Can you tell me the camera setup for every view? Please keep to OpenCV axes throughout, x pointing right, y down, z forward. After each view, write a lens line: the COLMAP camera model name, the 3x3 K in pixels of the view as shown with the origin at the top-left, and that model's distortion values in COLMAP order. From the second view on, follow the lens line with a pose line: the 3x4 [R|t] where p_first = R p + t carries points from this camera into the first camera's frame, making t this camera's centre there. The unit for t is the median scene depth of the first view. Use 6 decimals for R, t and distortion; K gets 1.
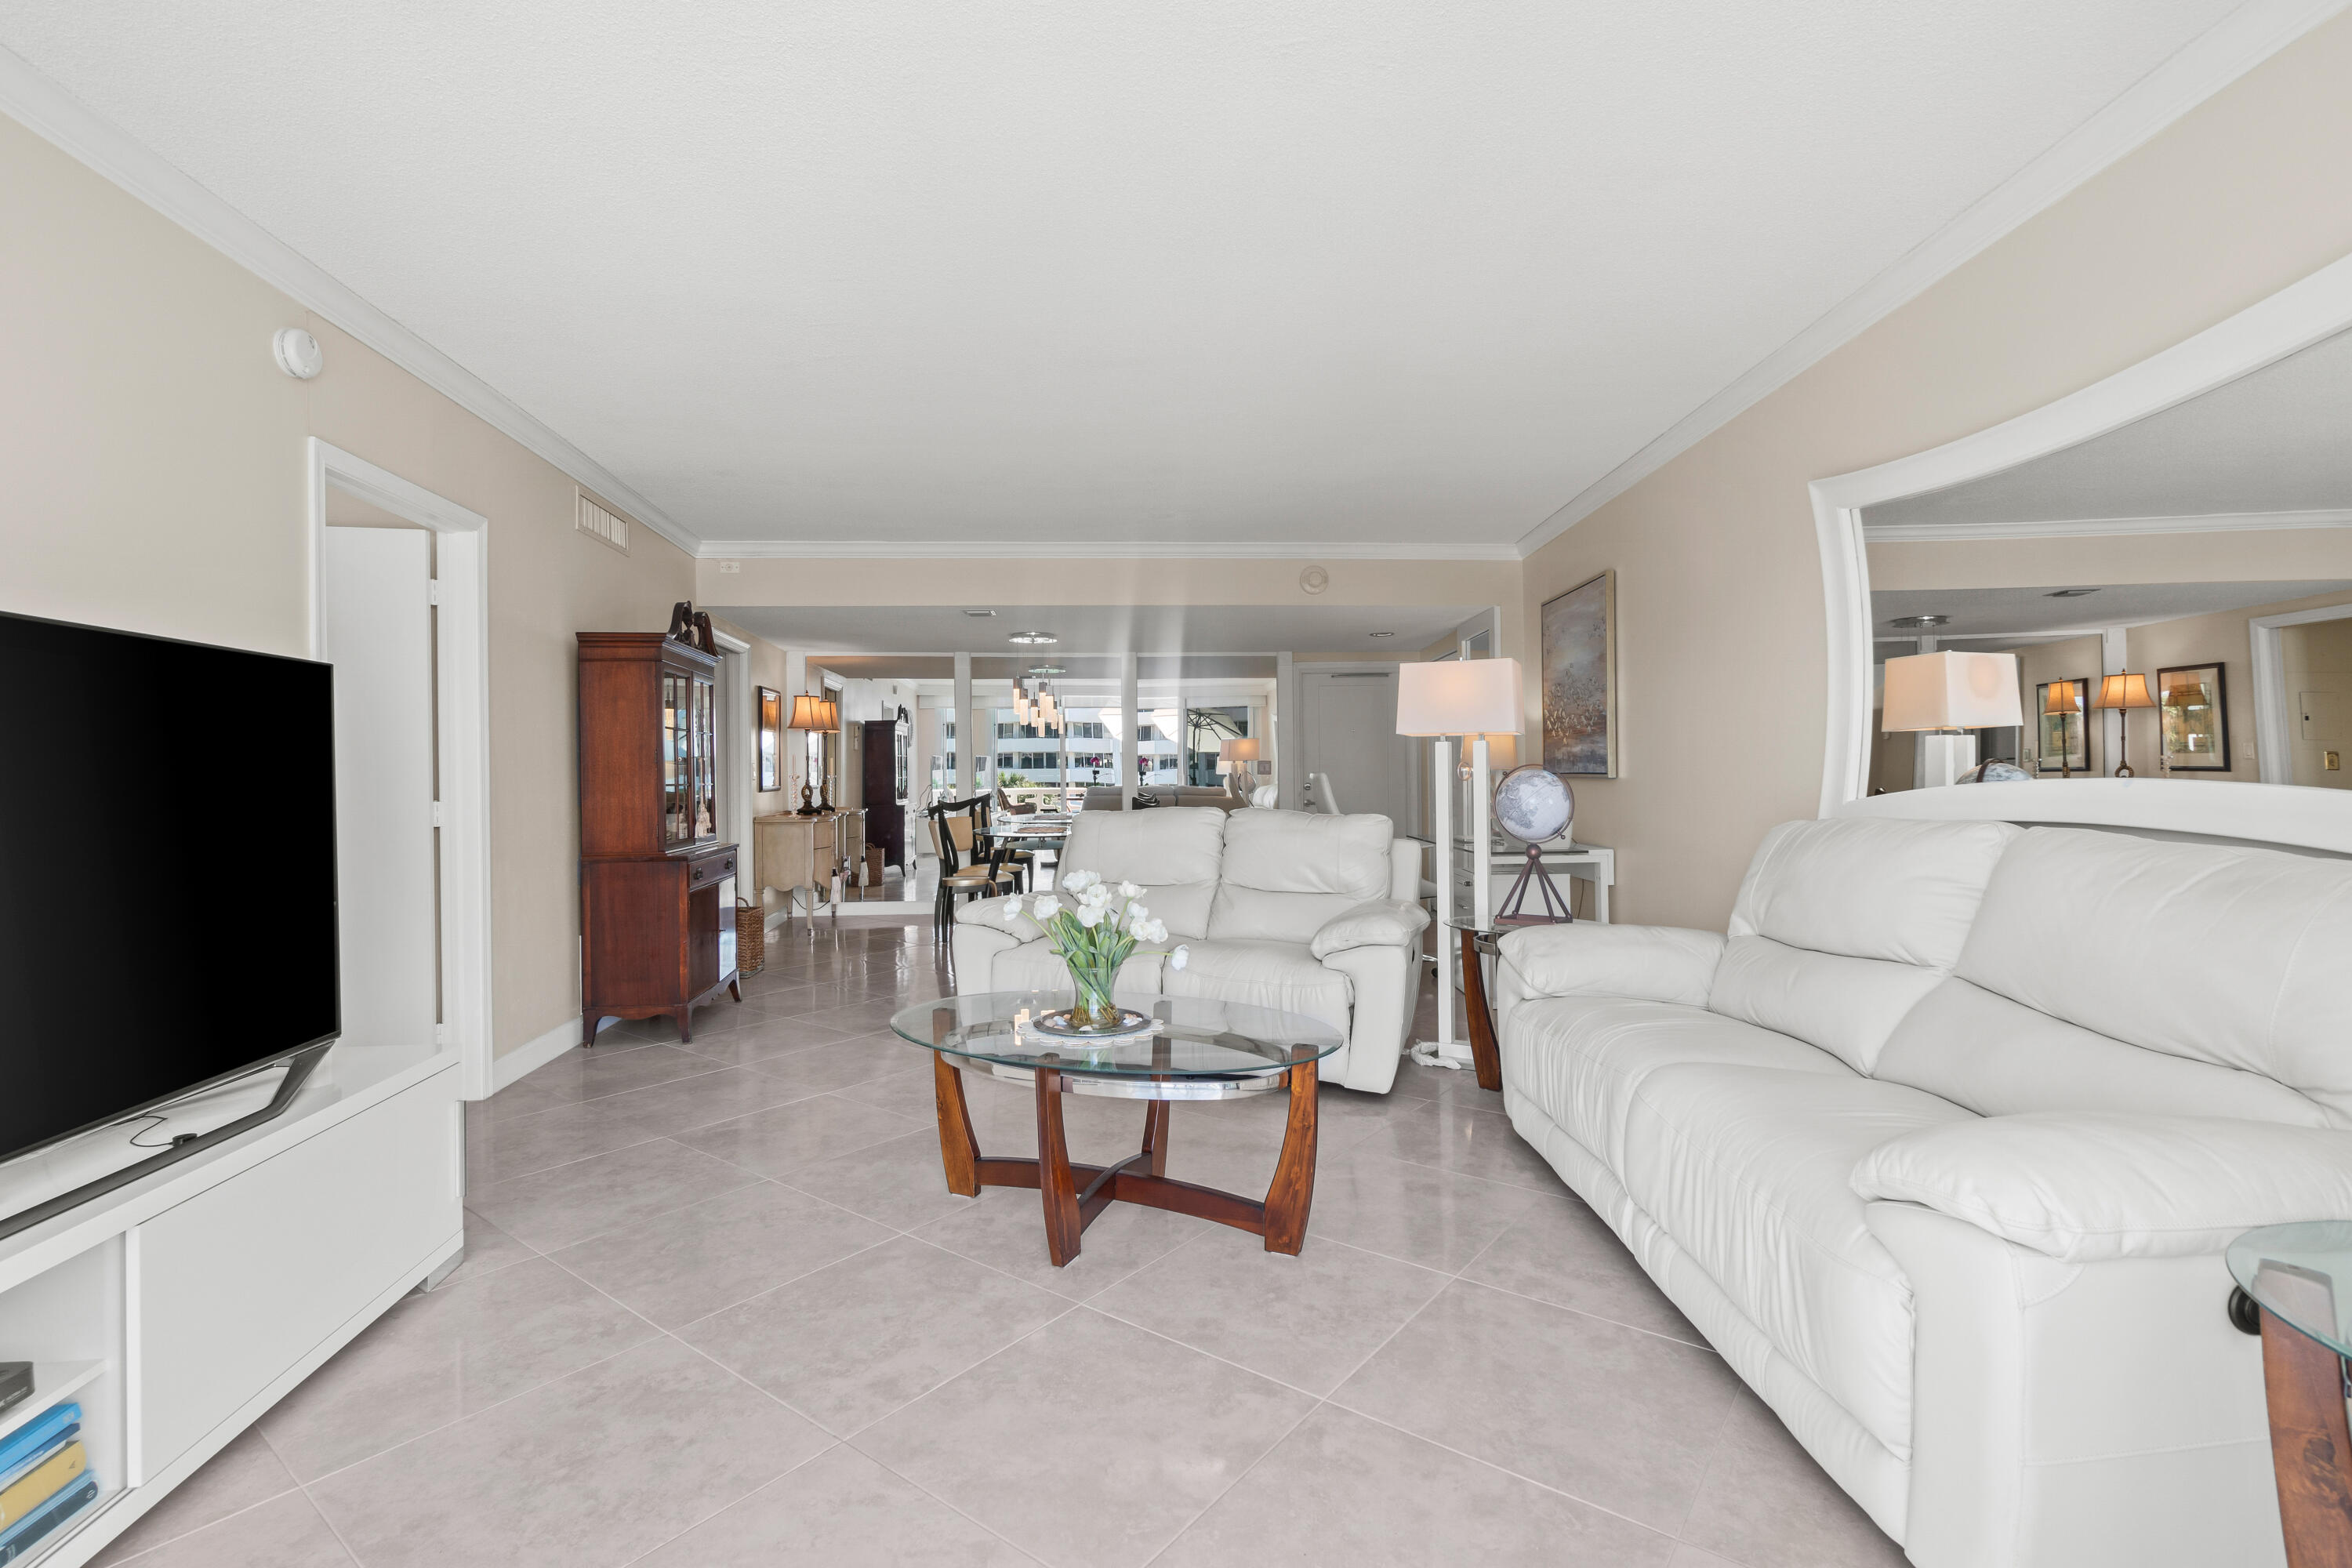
lens RADIAL K [[1055.4, 0, 1185.6], [0, 1055.4, 771.1], [0, 0, 1]] dist [-0.000320, 0.000221]
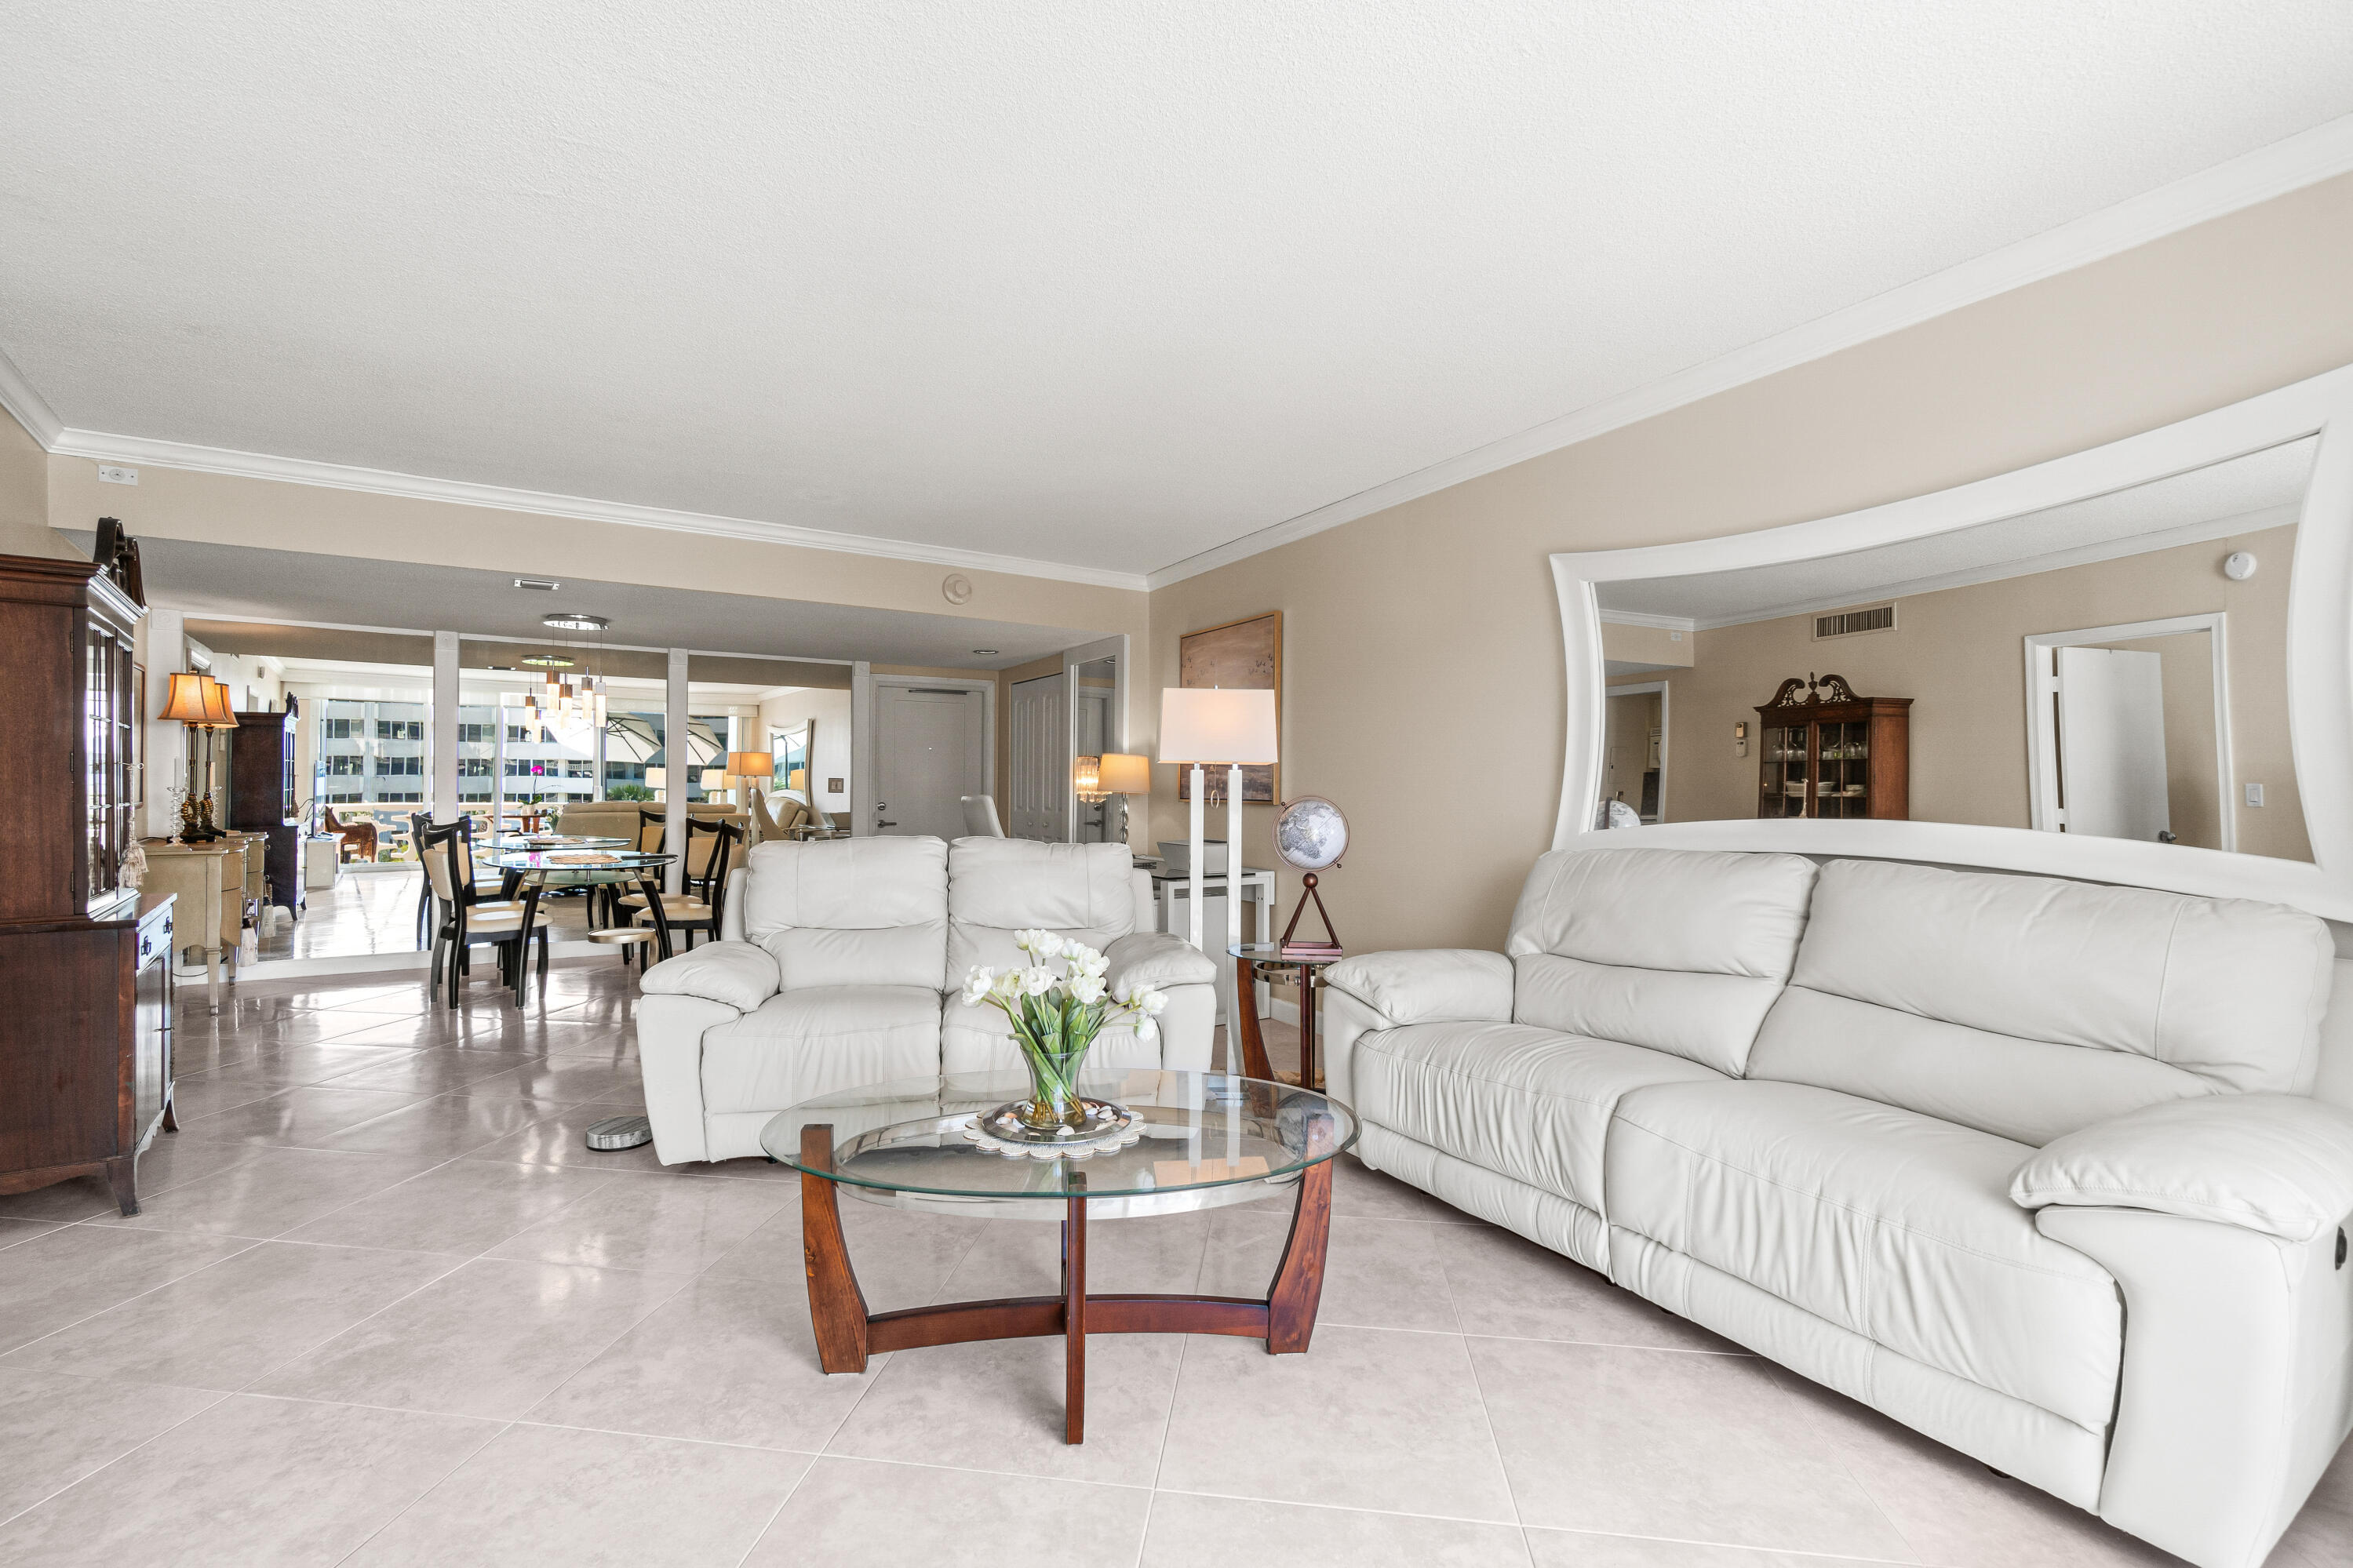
lens RADIAL K [[1021.5, 0, 1141.4], [0, 1021.5, 794.5], [0, 0, 1]] dist [-0.001568, -0.000166]
pose [[0.875512, 0.011830, 0.483051, -0.241325], [-0.015857, 0.999865, 0.004254, -0.007322], [-0.482935, -0.011384, 0.875582, 0.174208]]
